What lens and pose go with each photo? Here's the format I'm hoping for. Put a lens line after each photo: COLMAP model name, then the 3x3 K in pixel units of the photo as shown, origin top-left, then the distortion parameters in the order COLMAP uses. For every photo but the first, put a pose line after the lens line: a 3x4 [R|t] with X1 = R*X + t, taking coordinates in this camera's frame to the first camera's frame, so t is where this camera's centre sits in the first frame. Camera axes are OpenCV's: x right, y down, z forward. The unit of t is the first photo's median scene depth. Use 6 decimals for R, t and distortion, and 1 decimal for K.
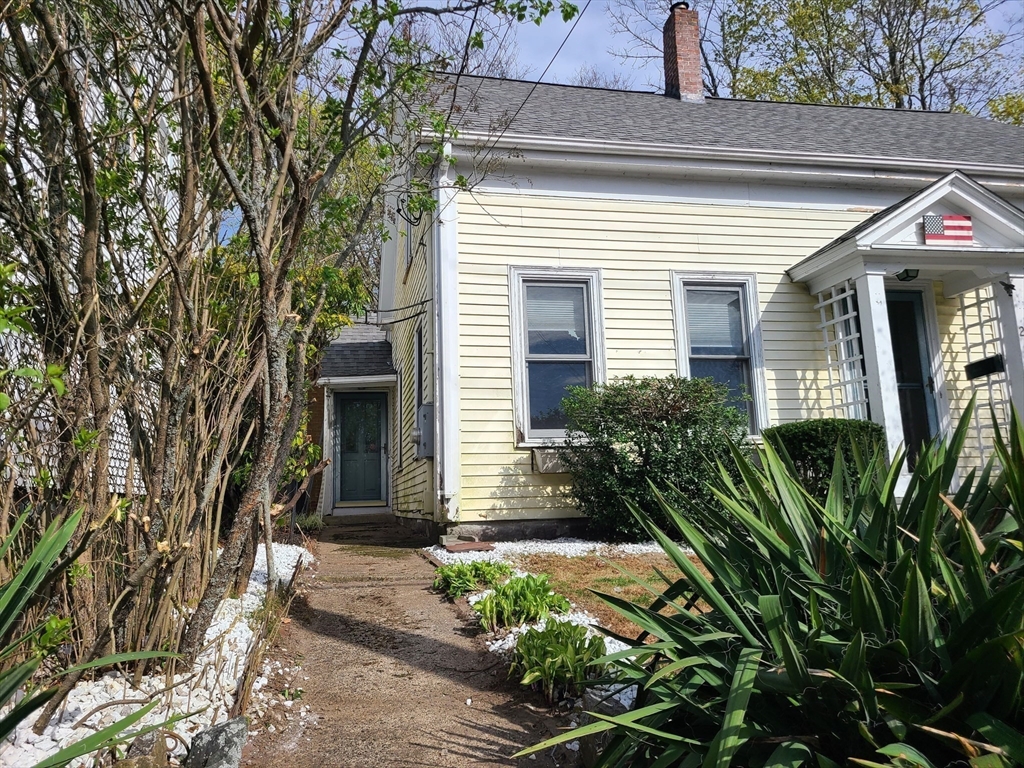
lens RADIAL K [[763.7, 0, 512.3], [0, 763.7, 386.2], [0, 0, 1]] dist [0.056477, -0.029428]
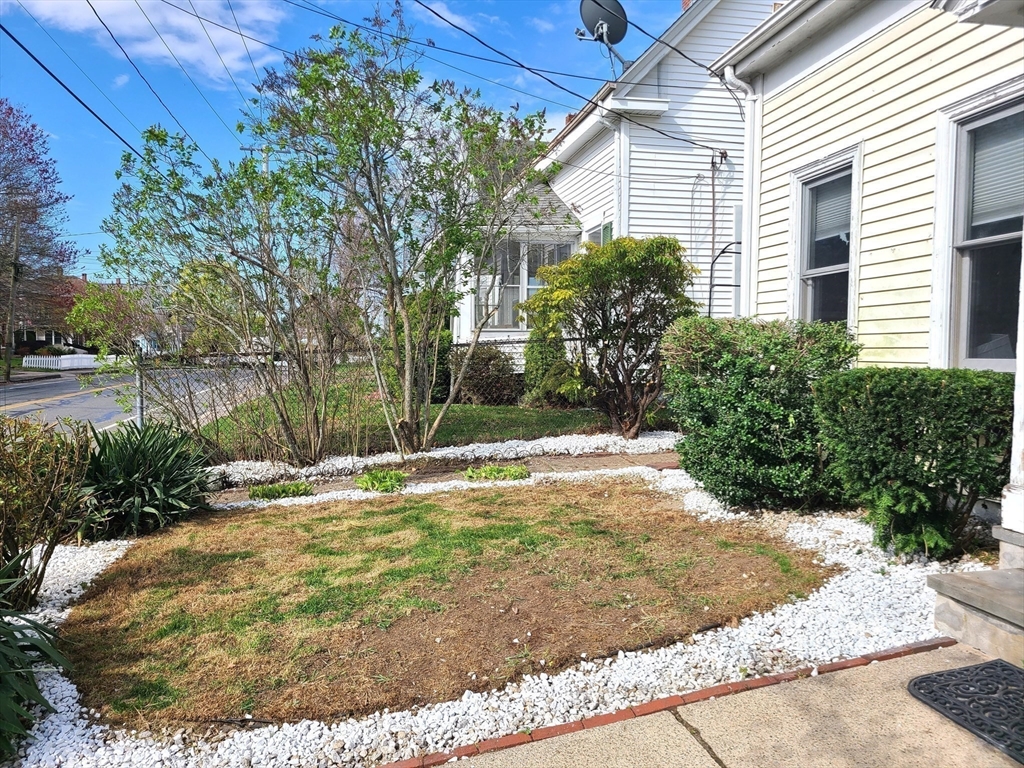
lens RADIAL K [[763.7, 0, 512.1], [0, 763.7, 384.1], [0, 0, 1]] dist [0.056477, -0.029428]
pose [[0.041606, 0.076327, -0.996214, 0.903526], [0.229321, 0.969730, 0.083875, -0.066302], [0.972461, -0.231943, 0.022844, 0.602597]]
